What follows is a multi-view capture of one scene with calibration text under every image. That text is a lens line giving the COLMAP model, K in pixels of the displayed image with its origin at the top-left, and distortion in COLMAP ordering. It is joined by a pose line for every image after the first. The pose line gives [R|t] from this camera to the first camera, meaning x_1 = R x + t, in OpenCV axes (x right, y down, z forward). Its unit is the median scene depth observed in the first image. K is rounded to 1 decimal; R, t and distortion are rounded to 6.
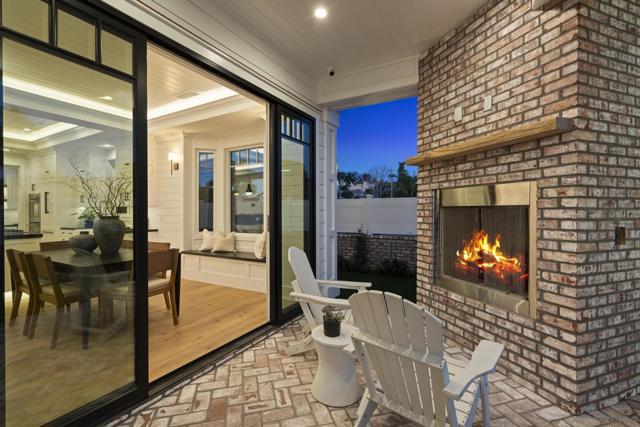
lens RADIAL K [[288.7, 0, 320.0], [0, 288.7, 213.5], [0, 0, 1]] dist [-0.000017, 0.000368]
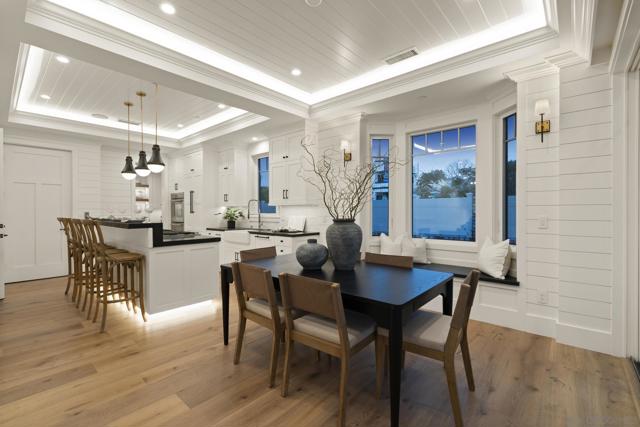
lens RADIAL K [[288.7, 0, 320.0], [0, 288.7, 213.5], [0, 0, 1]] dist [-0.000017, 0.000368]
pose [[0.978382, 0.002521, -0.206789, -0.395692], [-0.001541, 0.999987, 0.004903, -0.005191], [0.206799, -0.004478, 0.978373, 0.172291]]
